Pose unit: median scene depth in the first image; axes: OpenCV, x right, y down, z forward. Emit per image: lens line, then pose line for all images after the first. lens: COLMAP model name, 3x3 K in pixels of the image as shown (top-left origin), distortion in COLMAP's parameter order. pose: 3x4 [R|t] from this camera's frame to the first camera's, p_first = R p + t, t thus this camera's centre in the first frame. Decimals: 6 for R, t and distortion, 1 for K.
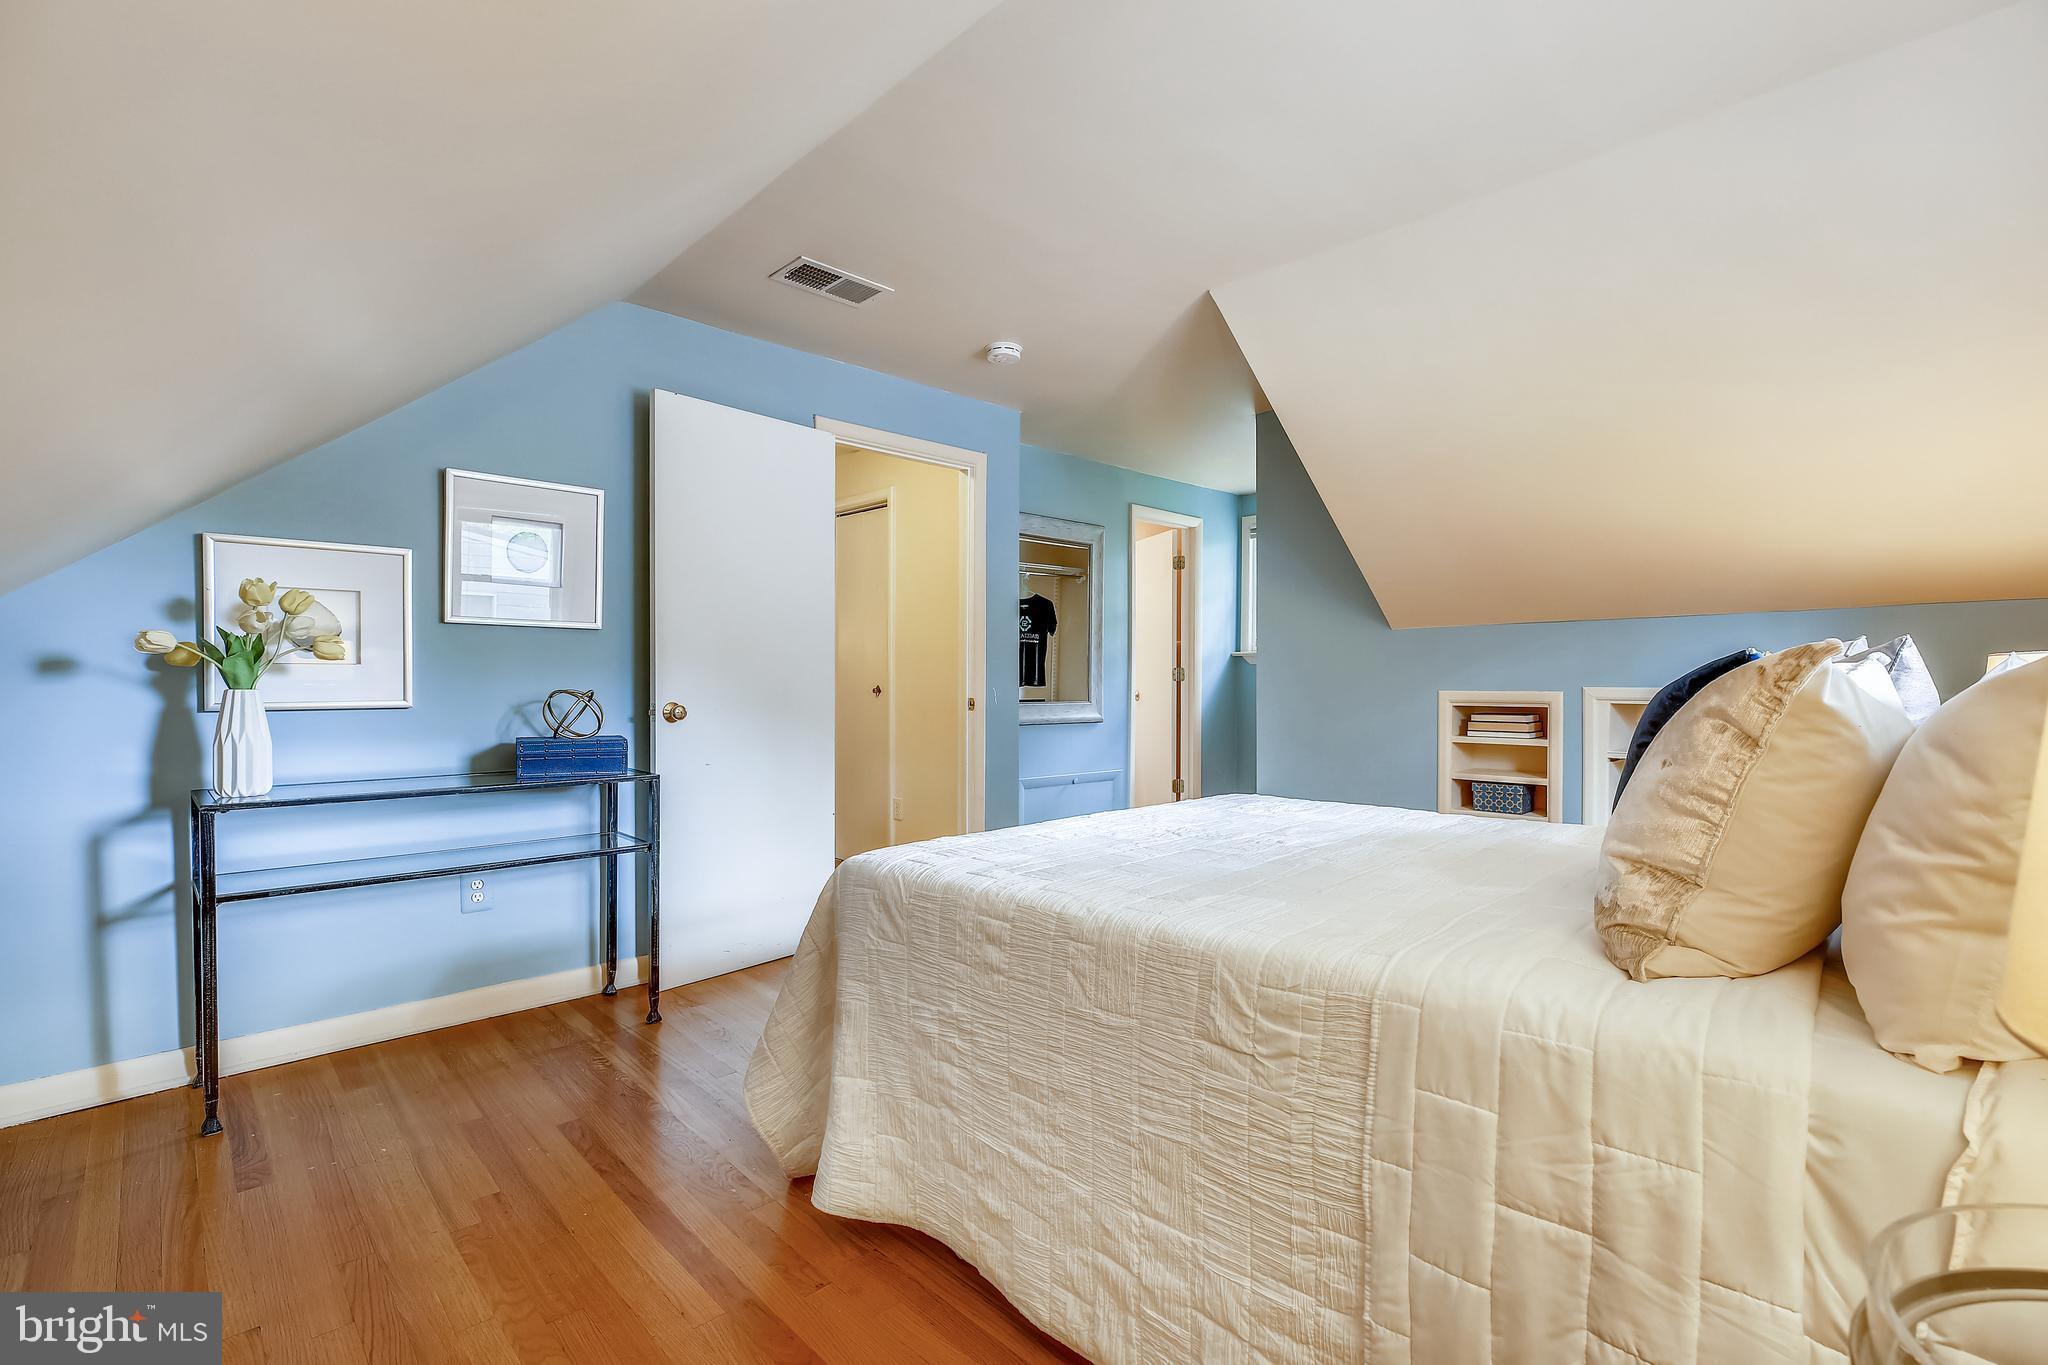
lens RADIAL K [[929.1, 0, 1037.3], [0, 929.1, 690.5], [0, 0, 1]] dist [0.000632, 0.000133]
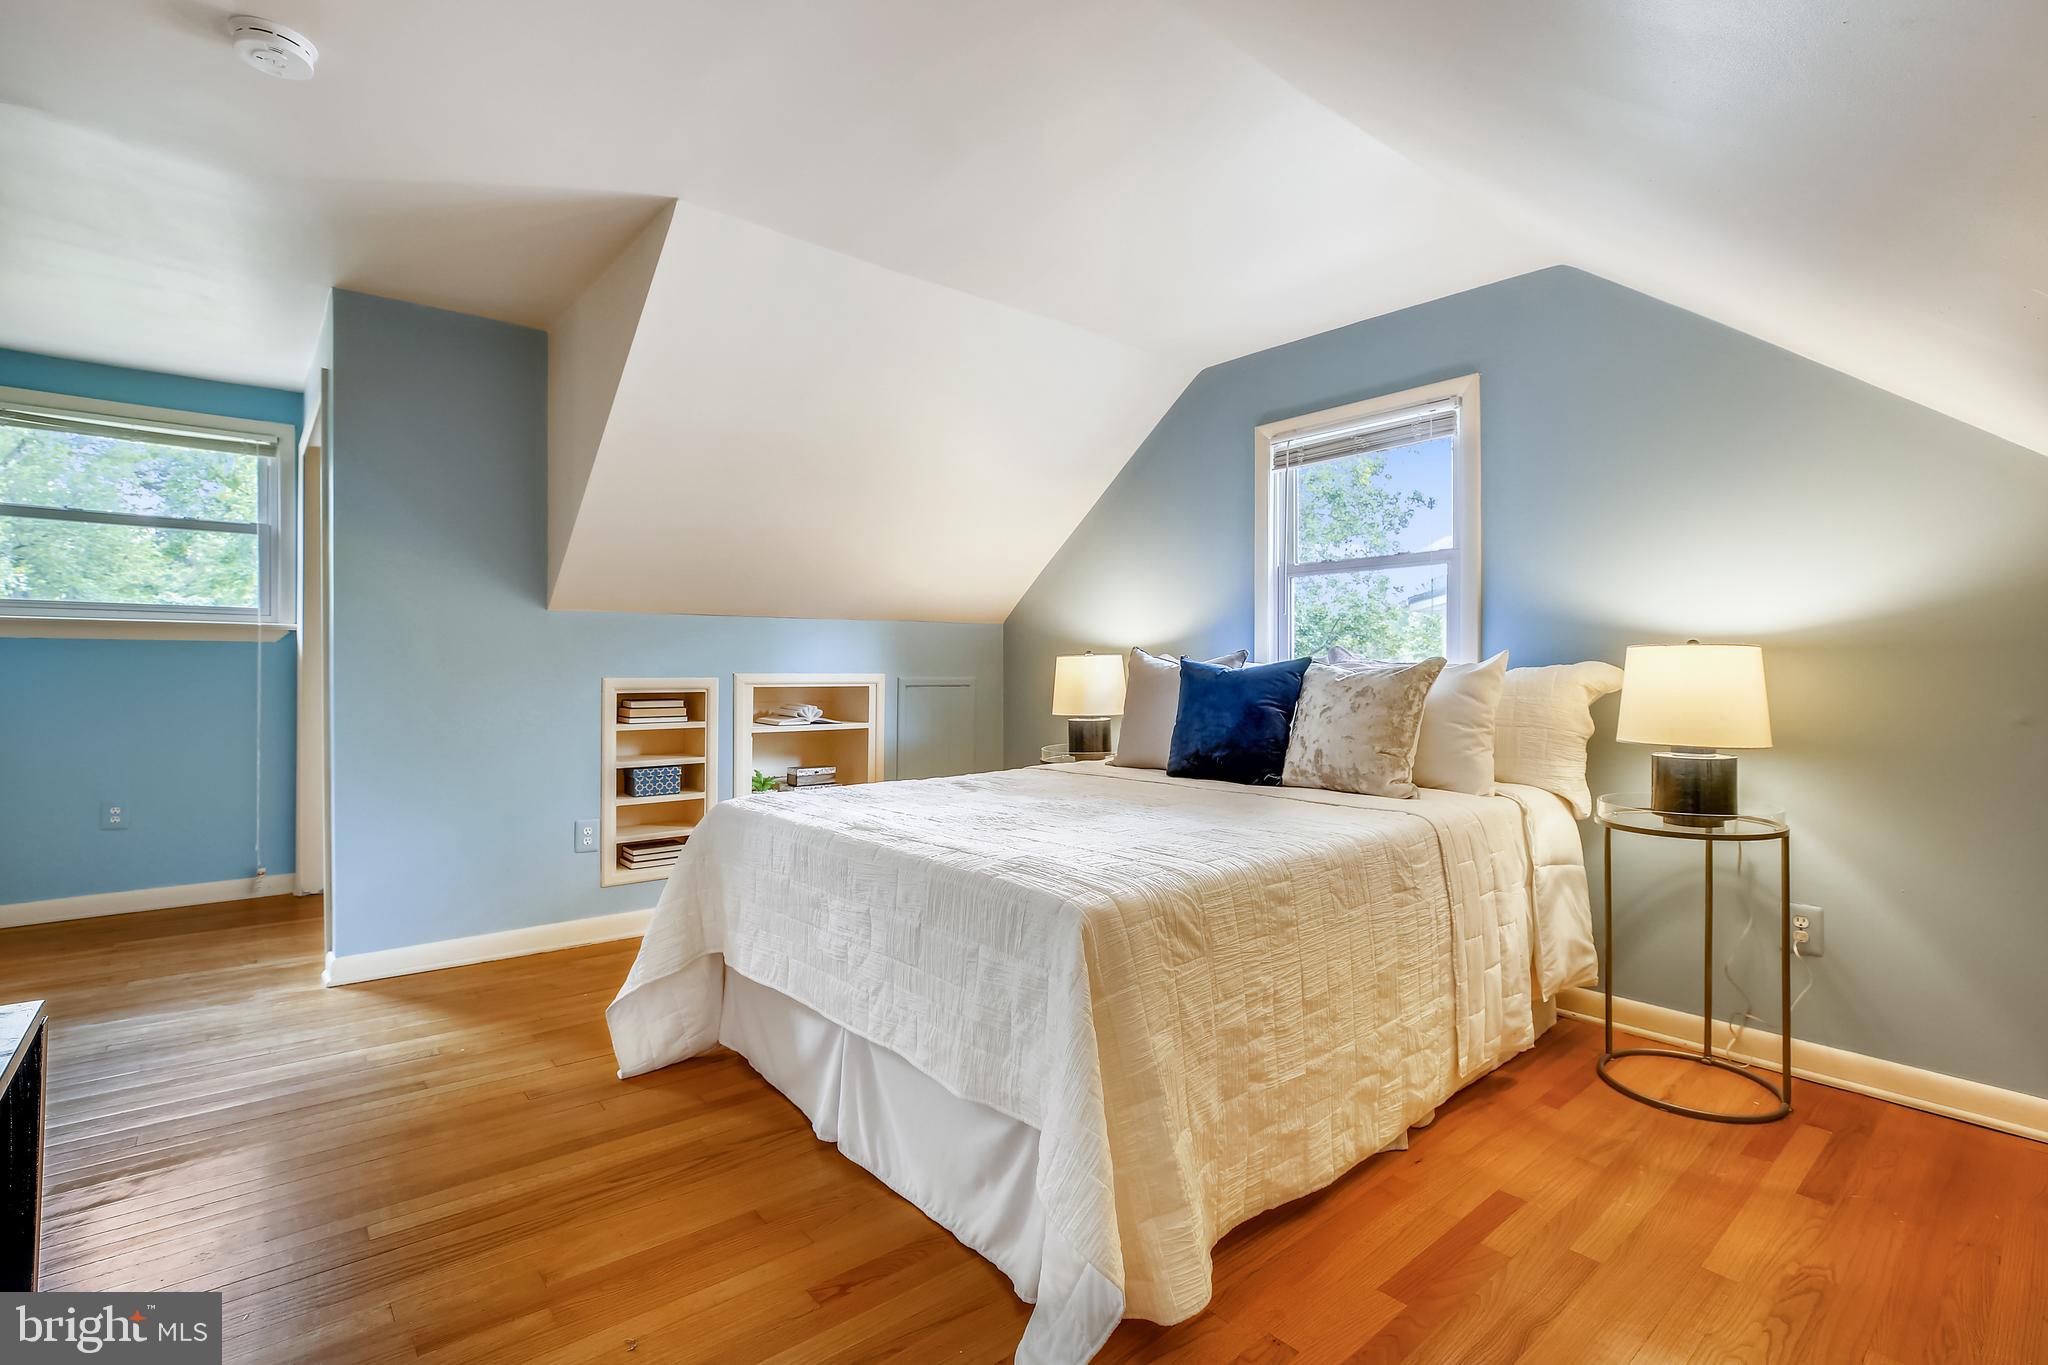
lens RADIAL K [[929.1, 0, 1024.3], [0, 929.1, 667.1], [0, 0, 1]] dist [0.000632, 0.000133]
pose [[0.081003, 0.000864, 0.996714, -1.065242], [0.006099, 0.999980, -0.001363, -0.016543], [-0.996695, 0.006189, 0.080996, 1.074787]]
